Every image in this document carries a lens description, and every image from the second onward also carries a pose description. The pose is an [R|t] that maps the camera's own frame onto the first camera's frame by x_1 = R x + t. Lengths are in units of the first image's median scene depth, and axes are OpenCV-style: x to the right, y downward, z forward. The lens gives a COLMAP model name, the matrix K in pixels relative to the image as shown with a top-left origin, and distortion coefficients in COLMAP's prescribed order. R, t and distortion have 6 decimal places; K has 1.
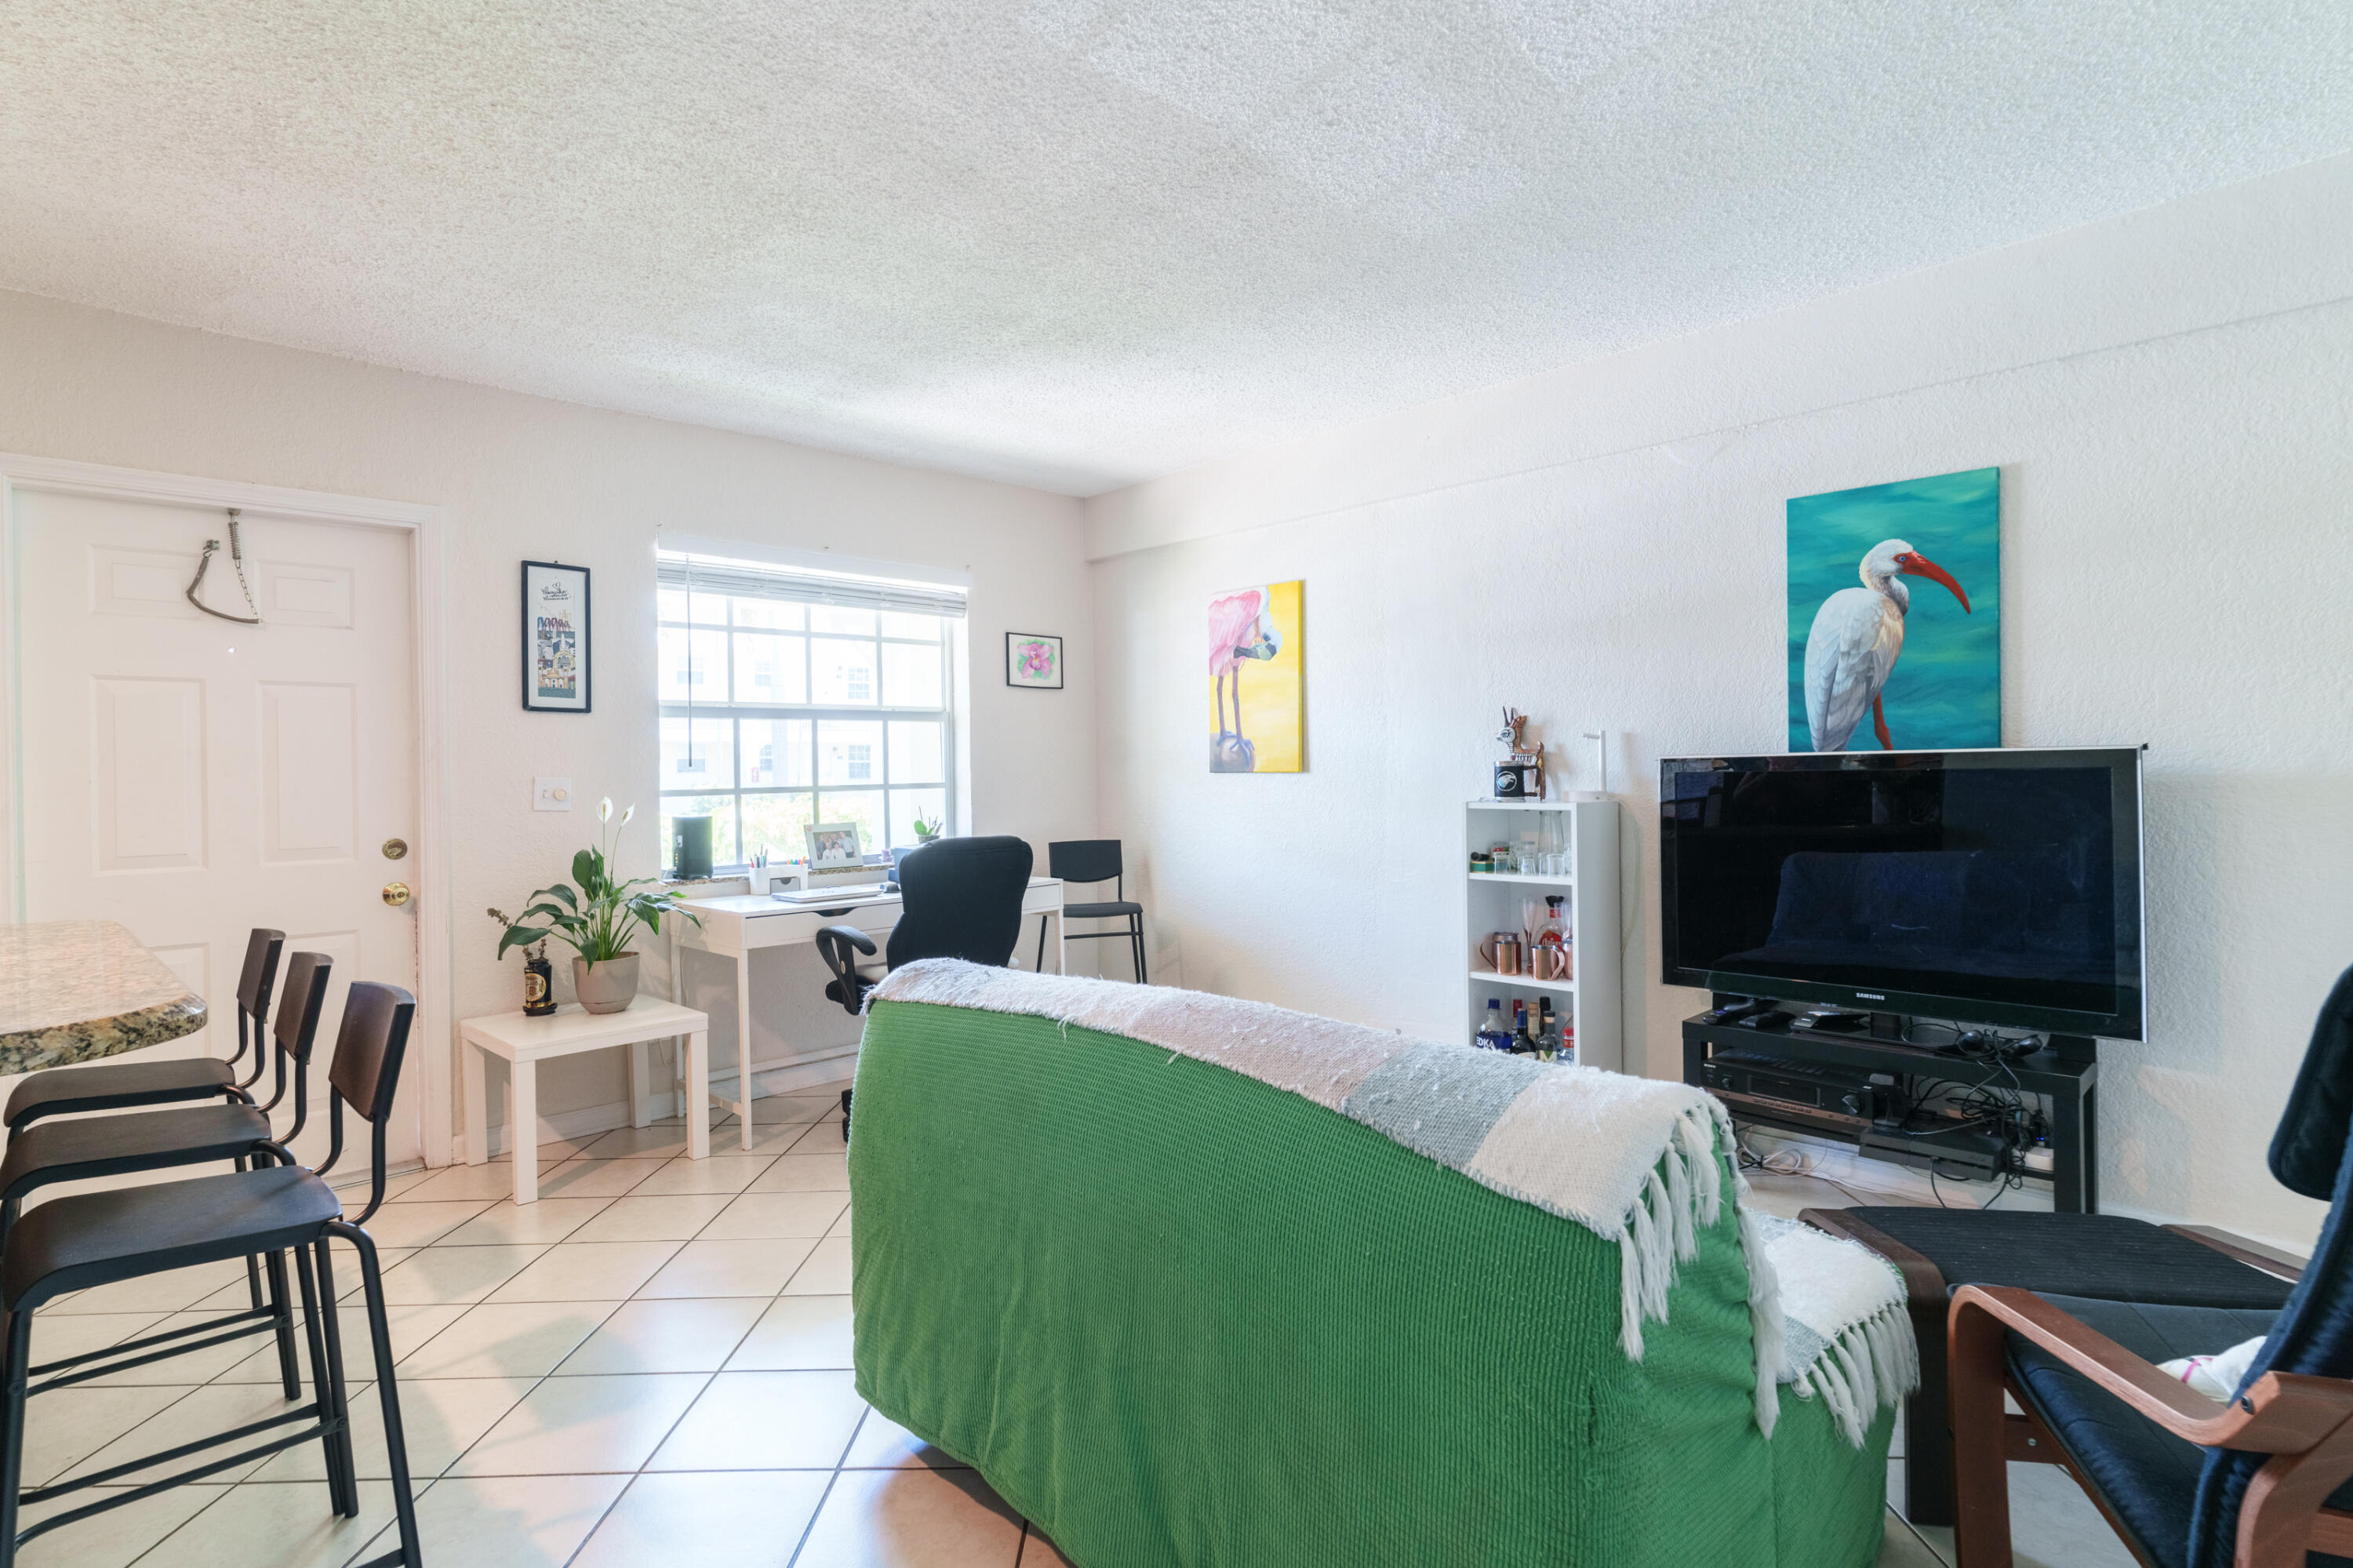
lens RADIAL K [[1174.3, 0, 1174.8], [0, 1174.3, 772.0], [0, 0, 1]] dist [0.001337, -0.001242]
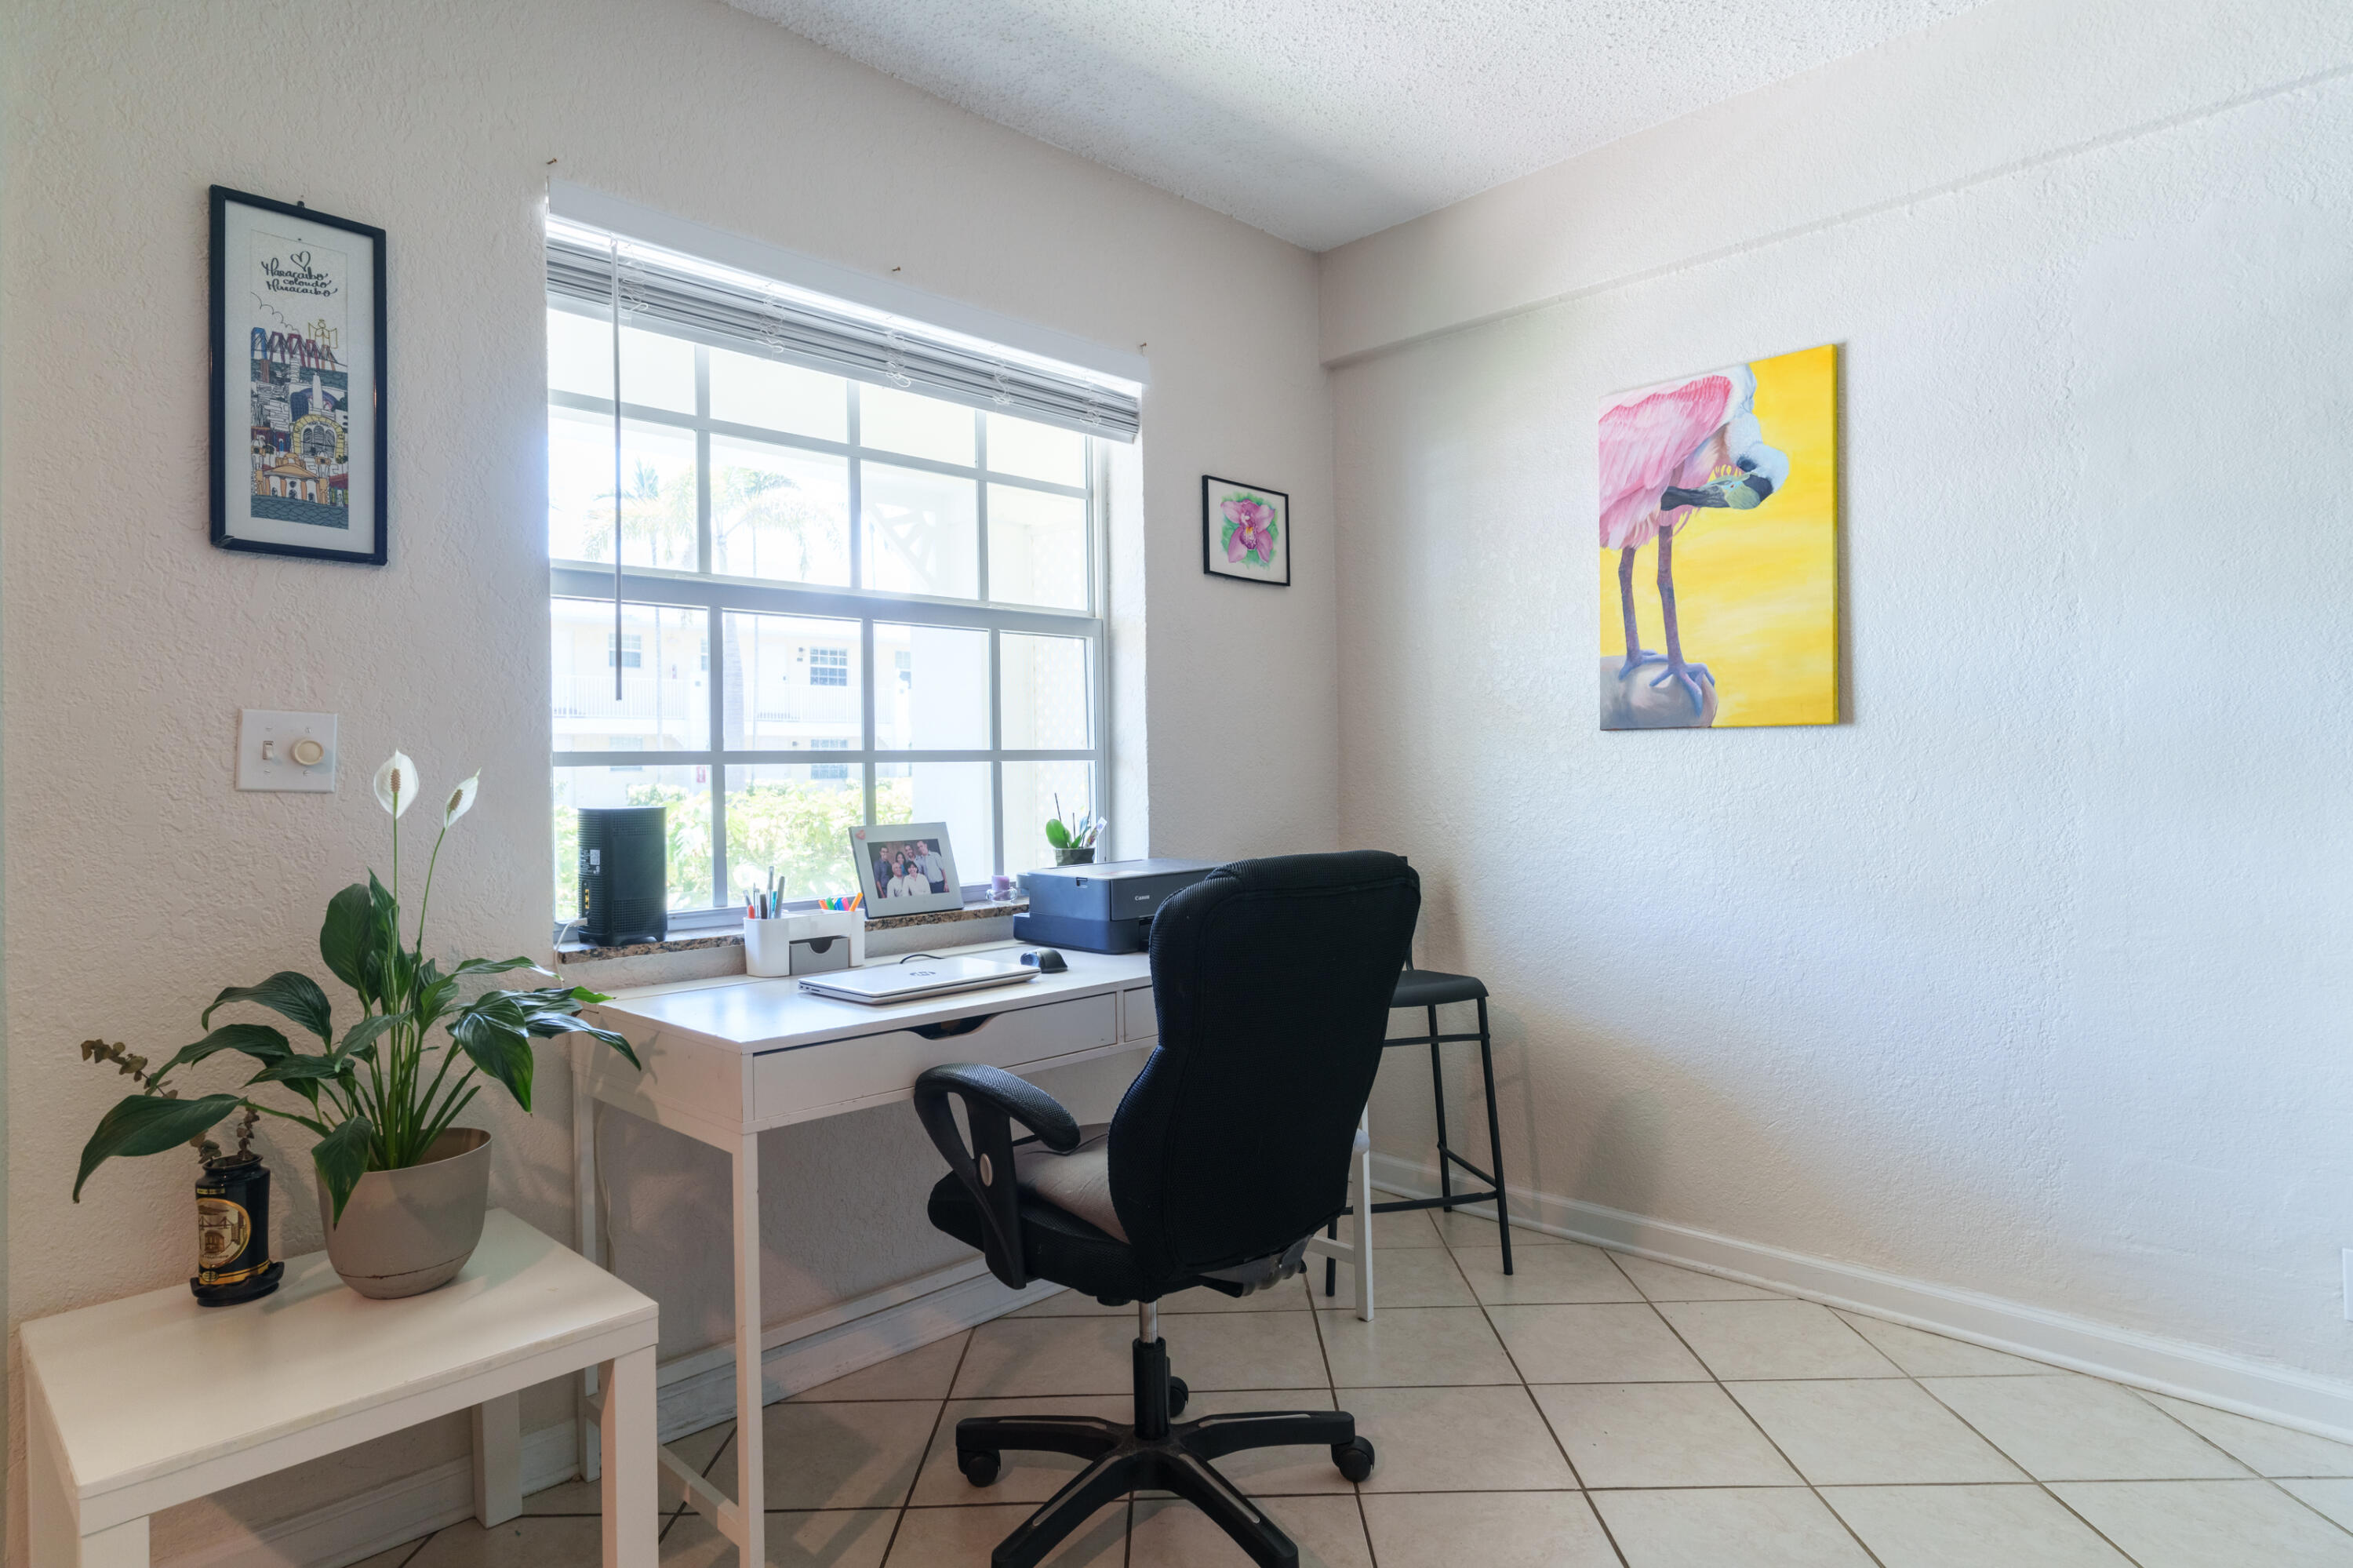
lens RADIAL K [[1326.9, 0, 1184.9], [0, 1326.9, 764.7], [0, 0, 1]] dist [0.005955, 0.002047]
pose [[0.999964, 0.001775, 0.008330, -0.199606], [-0.001718, 0.999975, -0.006906, 0.024670], [-0.008342, 0.006891, 0.999941, 0.489223]]
